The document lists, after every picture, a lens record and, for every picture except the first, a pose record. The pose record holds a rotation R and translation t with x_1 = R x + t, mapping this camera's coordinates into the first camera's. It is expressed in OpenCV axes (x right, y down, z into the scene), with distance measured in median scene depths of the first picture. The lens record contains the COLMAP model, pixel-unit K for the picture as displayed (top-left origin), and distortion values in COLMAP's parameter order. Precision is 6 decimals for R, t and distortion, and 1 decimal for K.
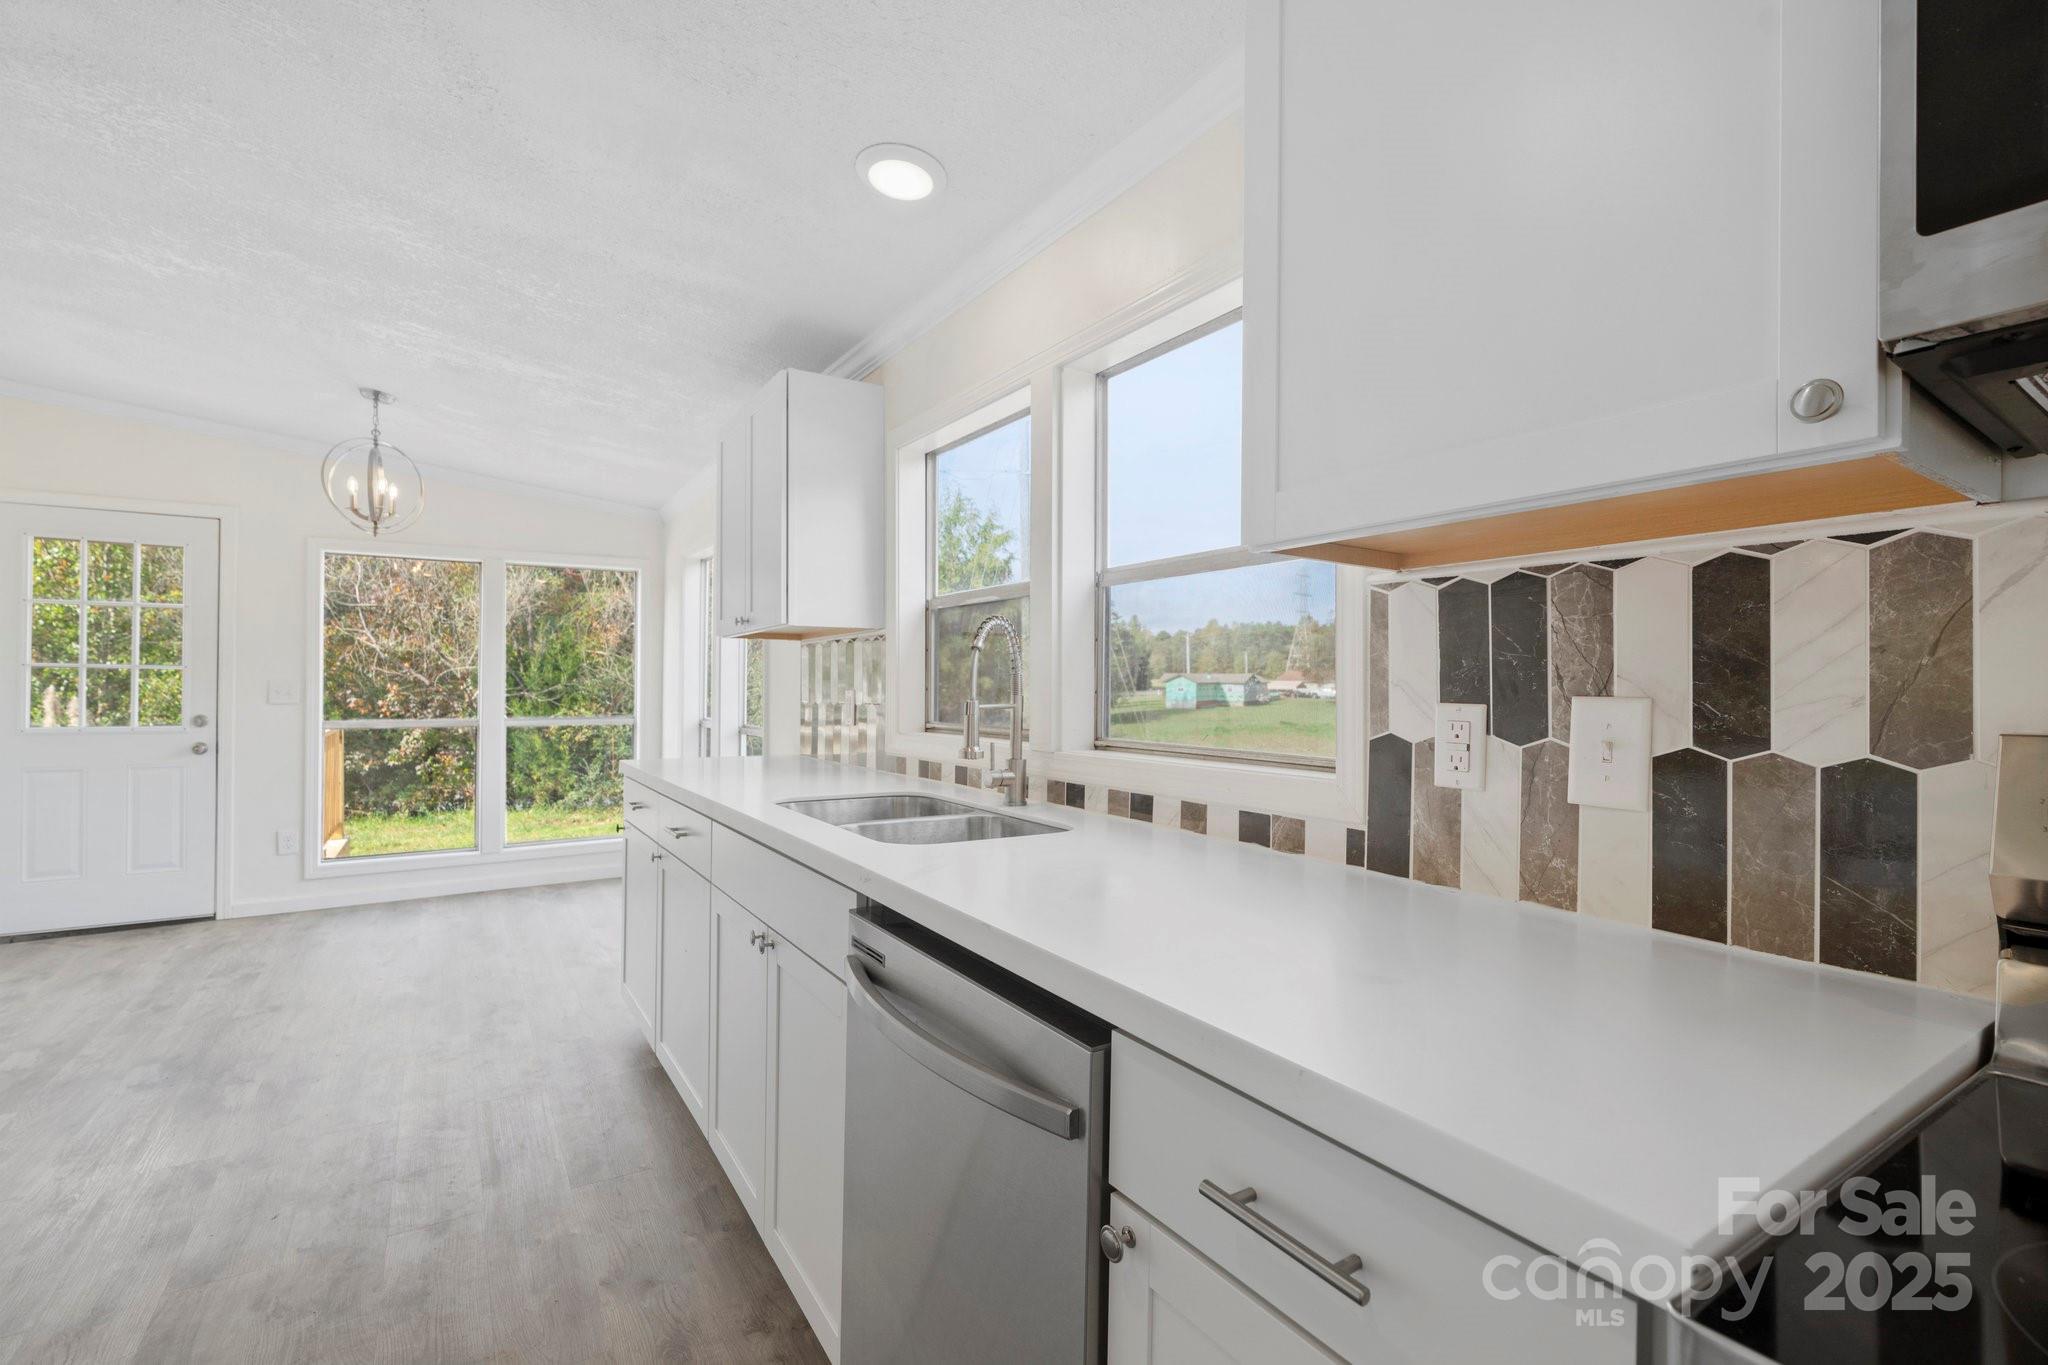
lens RADIAL K [[902.5, 0, 1024.0], [0, 902.5, 682.5], [0, 0, 1]] dist [-0.002013, 0.000065]
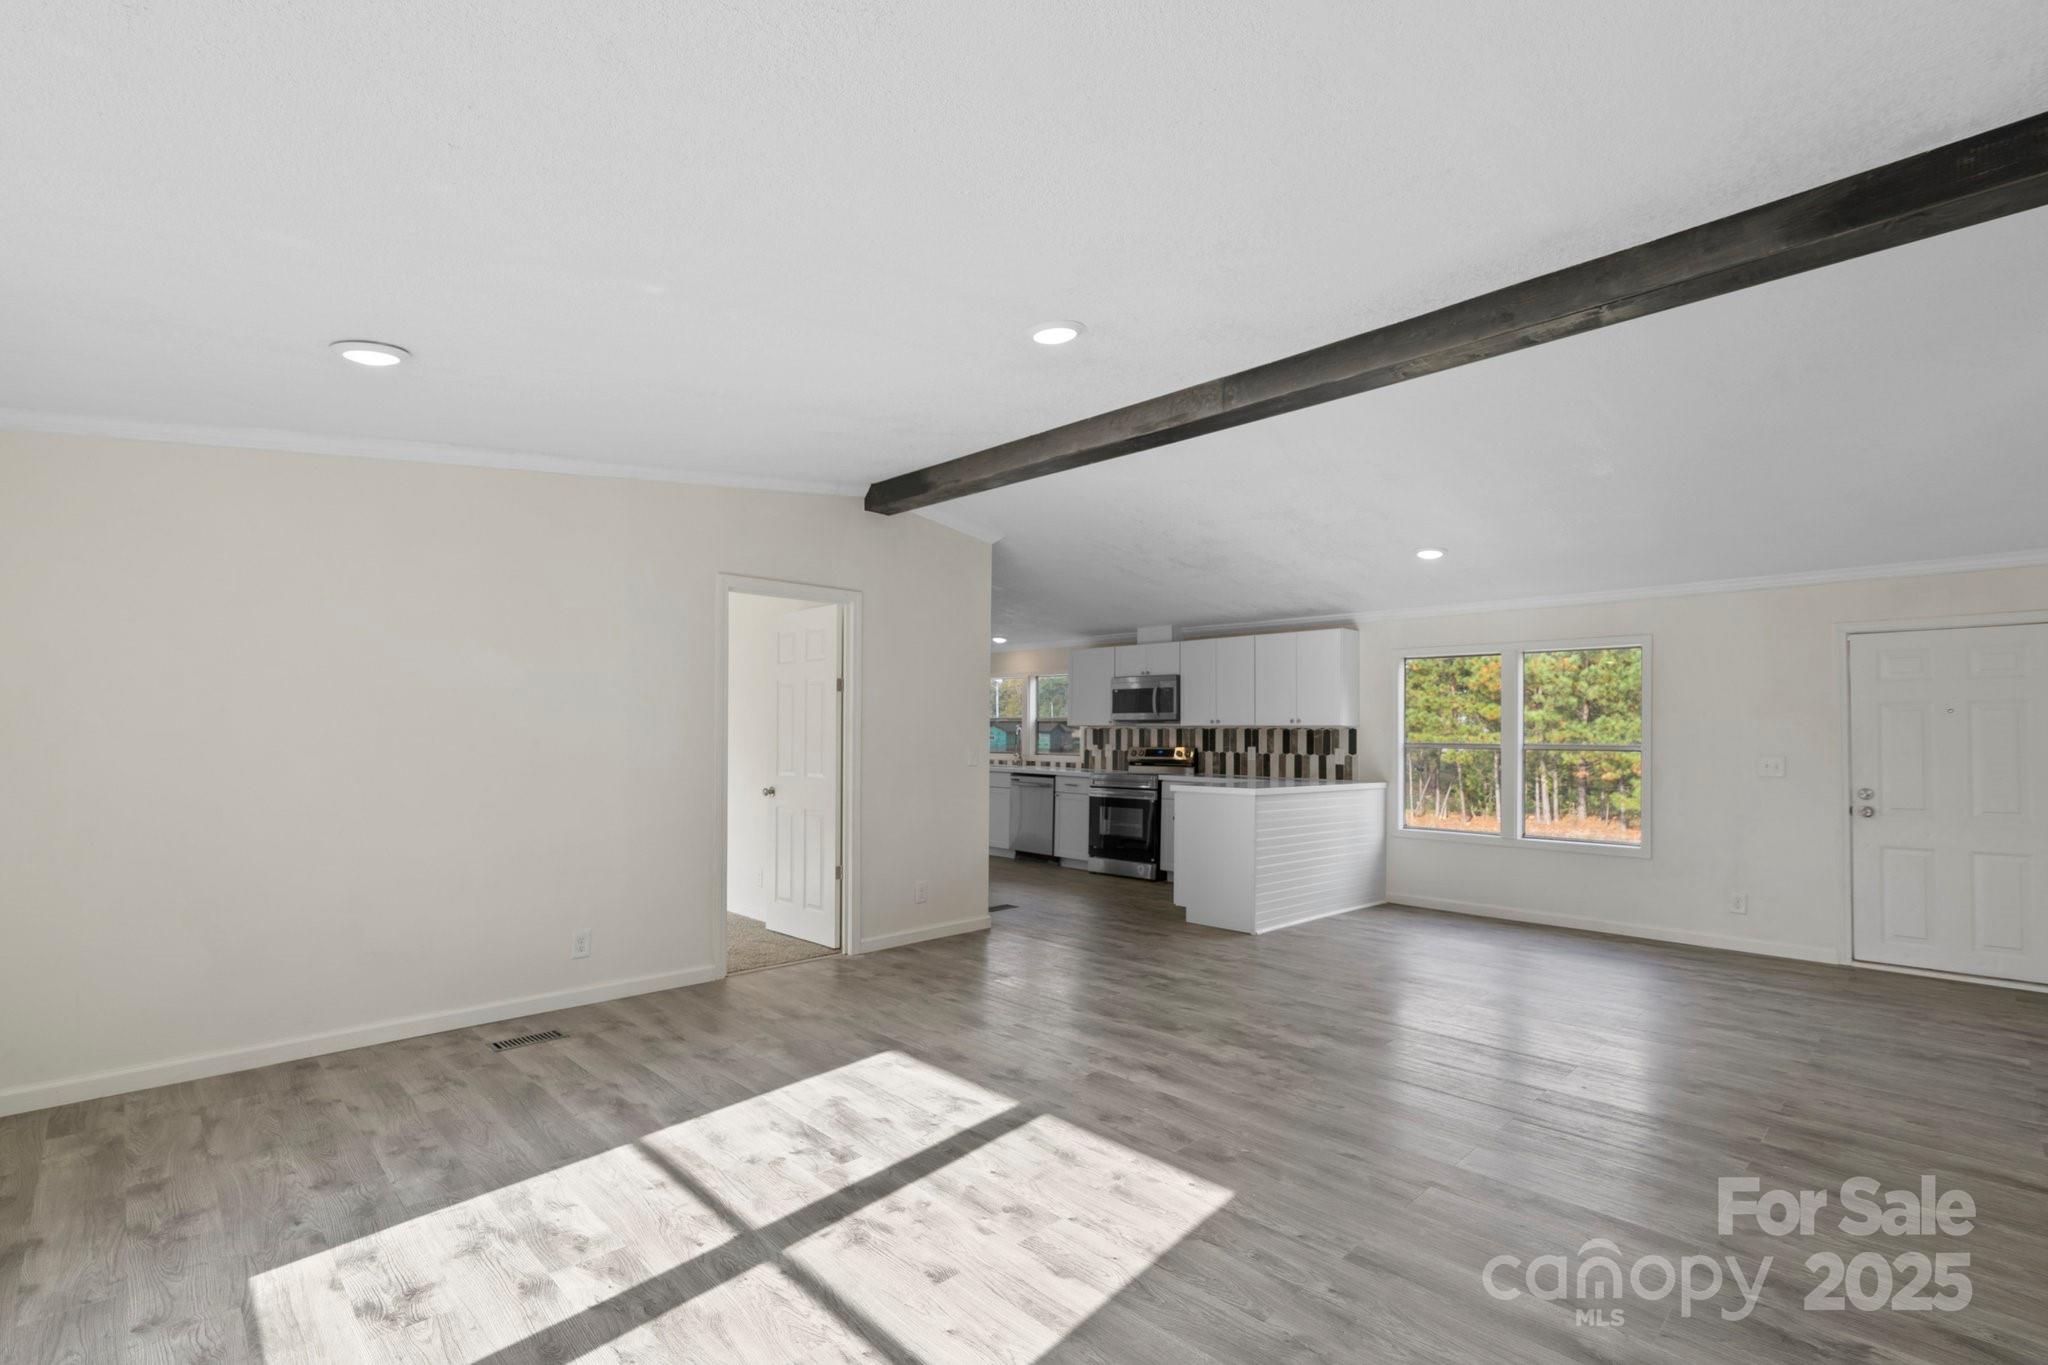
lens RADIAL K [[936.7, 0, 1019.1], [0, 936.7, 727.5], [0, 0, 1]] dist [-0.000589, 0.000041]
pose [[0.978380, 0.005559, 0.206743, -0.492168], [-0.005225, 0.999984, -0.002165, -0.028552], [-0.206751, 0.001038, 0.978393, -1.828765]]
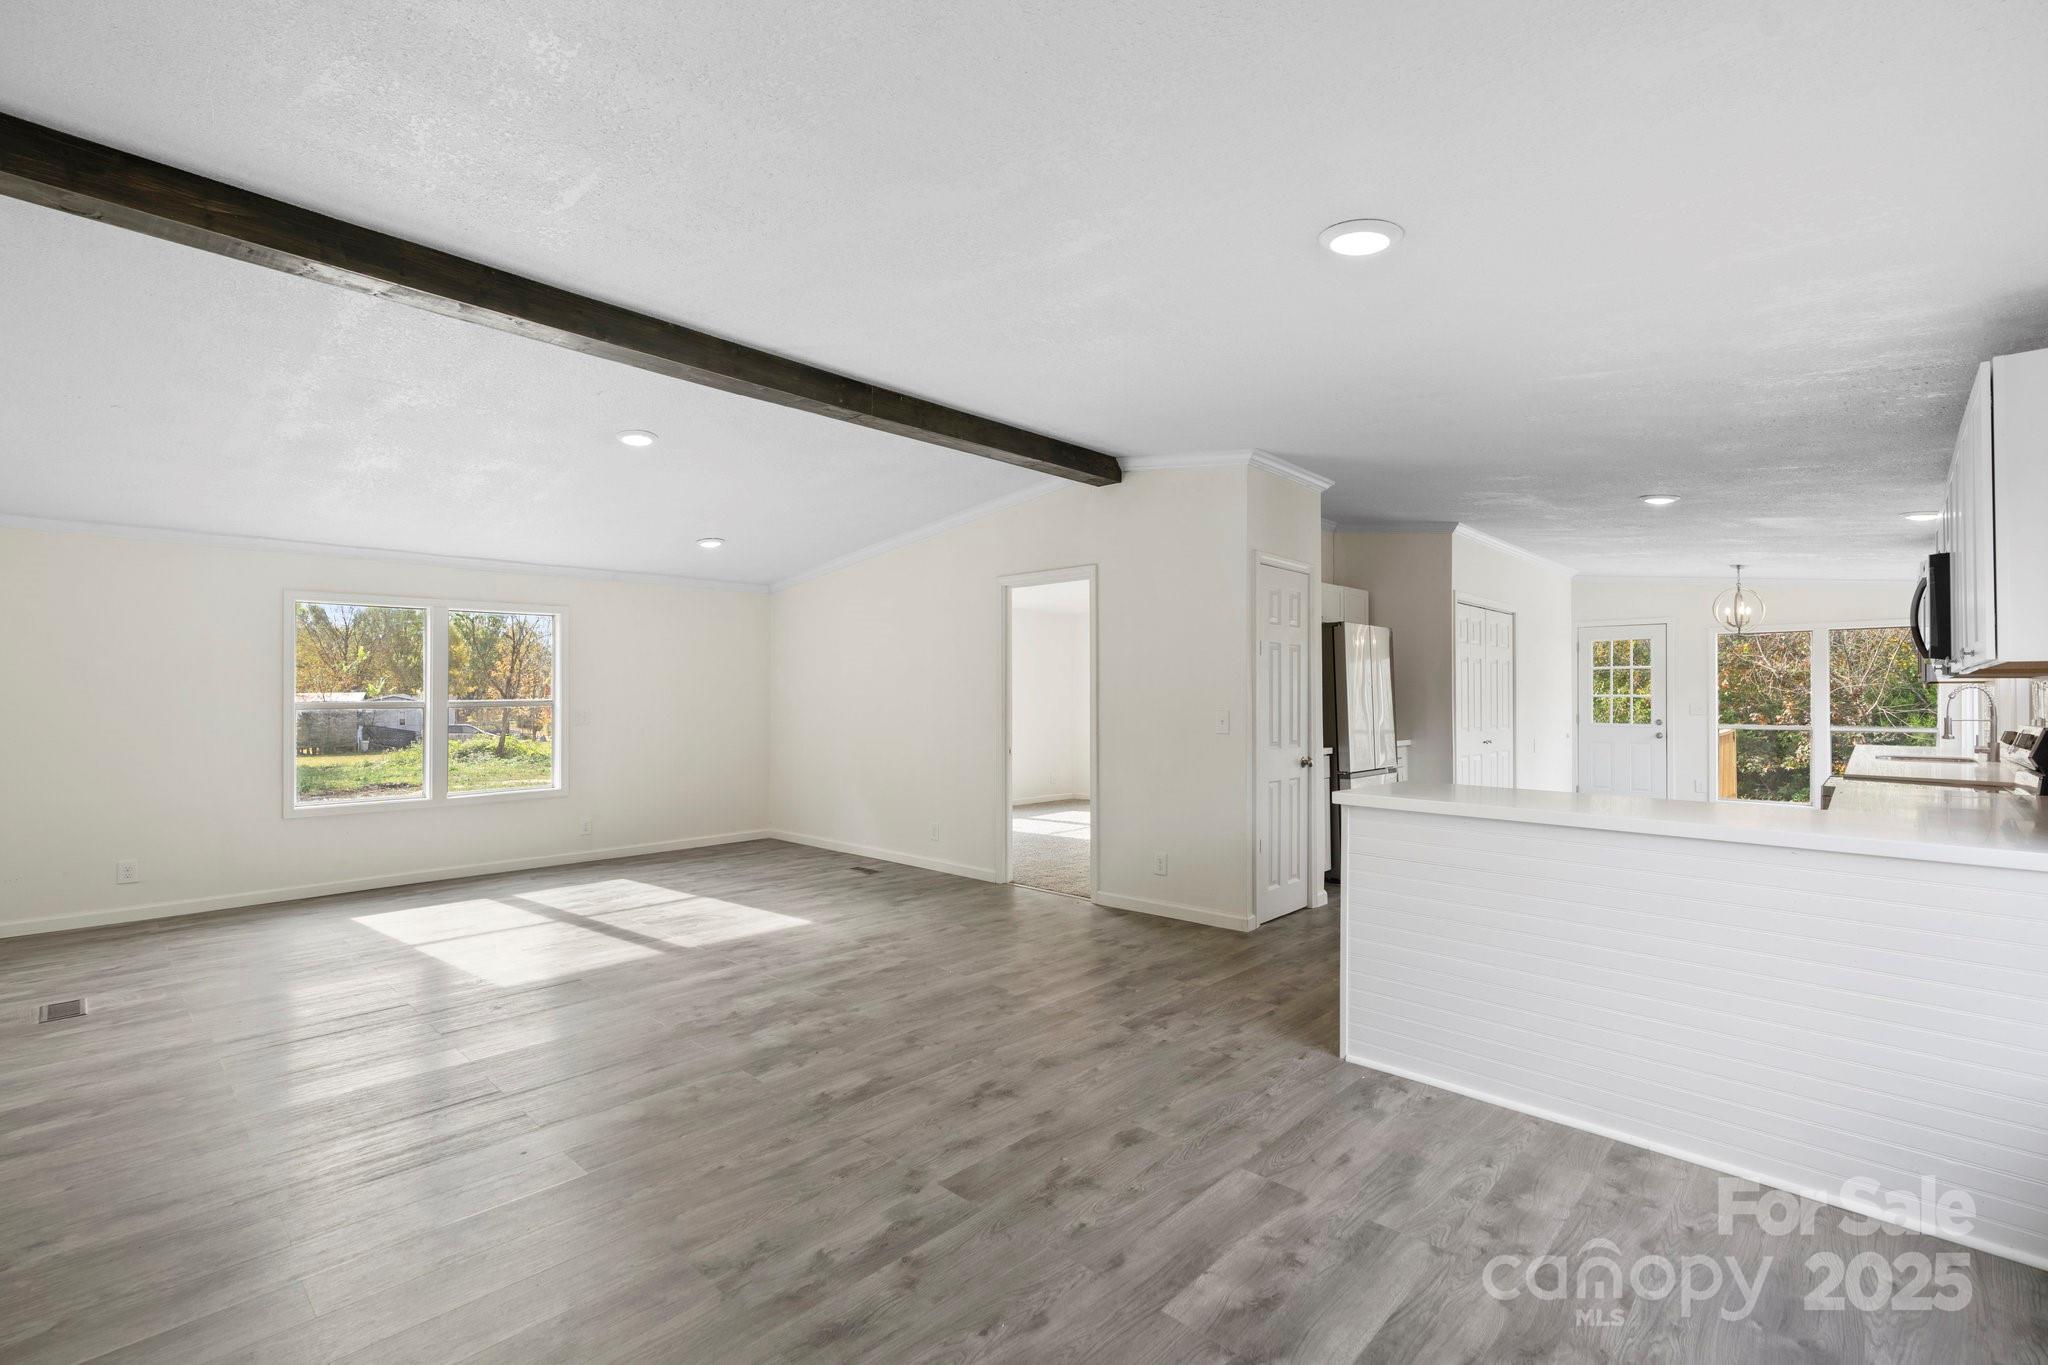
lens RADIAL K [[913.5, 0, 1018.6], [0, 913.5, 676.7], [0, 0, 1]] dist [-0.000135, 0.000388]
pose [[0.241765, -0.021959, -0.970086, 0.802807], [0.002228, 0.999754, -0.022076, -0.019782], [0.970332, 0.003176, 0.241755, -0.977722]]
